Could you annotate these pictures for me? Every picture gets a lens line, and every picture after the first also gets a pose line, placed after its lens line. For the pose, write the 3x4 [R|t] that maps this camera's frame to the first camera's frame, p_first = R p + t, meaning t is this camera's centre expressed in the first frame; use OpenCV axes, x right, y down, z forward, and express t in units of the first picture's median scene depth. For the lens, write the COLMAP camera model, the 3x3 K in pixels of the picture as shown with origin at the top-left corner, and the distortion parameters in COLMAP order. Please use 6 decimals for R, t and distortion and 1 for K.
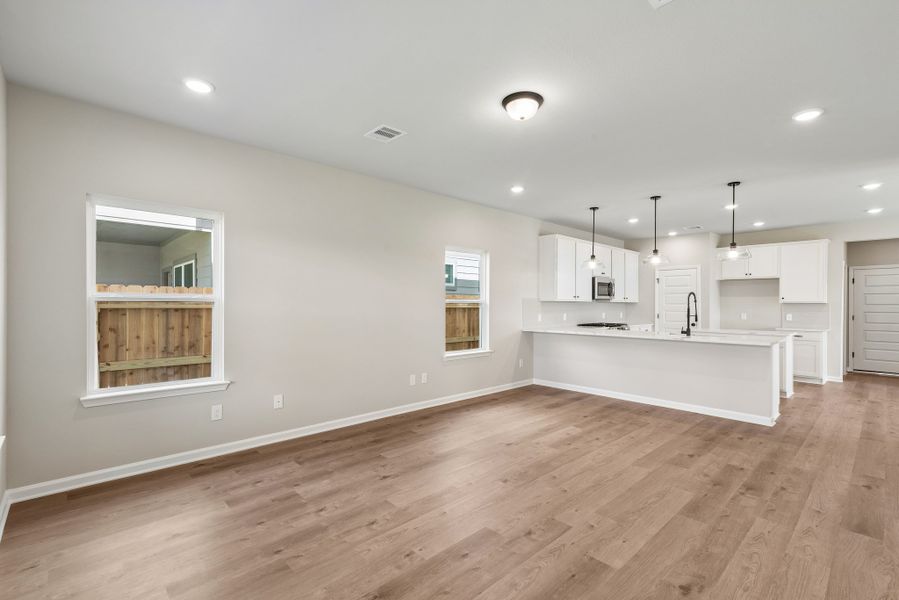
lens RADIAL K [[410.3, 0, 451.5], [0, 410.3, 301.1], [0, 0, 1]] dist [0.022949, -0.001203]
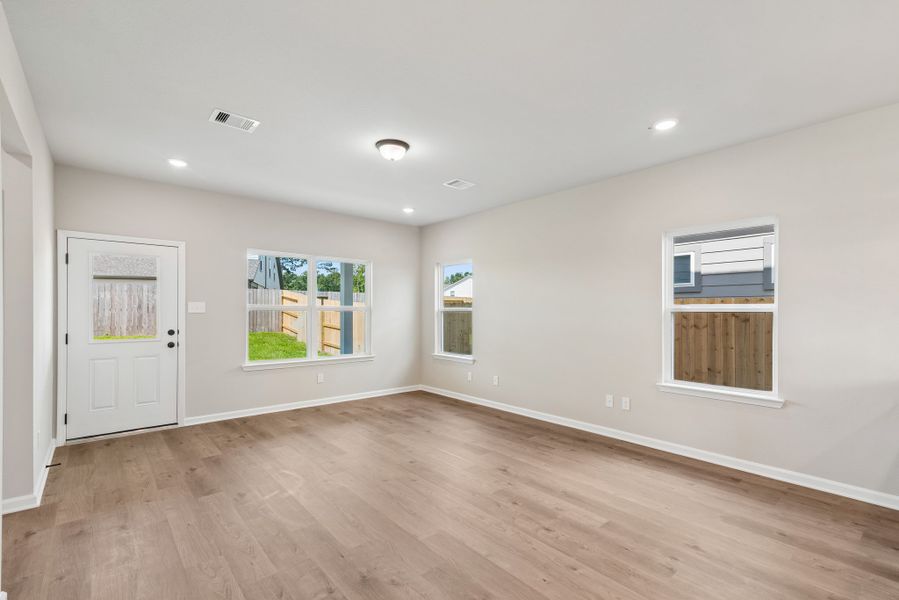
lens RADIAL K [[408.0, 0, 450.8], [0, 408.0, 311.3], [0, 0, 1]] dist [0.029524, -0.000059]
pose [[-0.055209, -0.005507, -0.998460, 0.916370], [0.007983, 0.999950, -0.005956, 0.007285], [0.998443, -0.008299, -0.055163, 0.830899]]
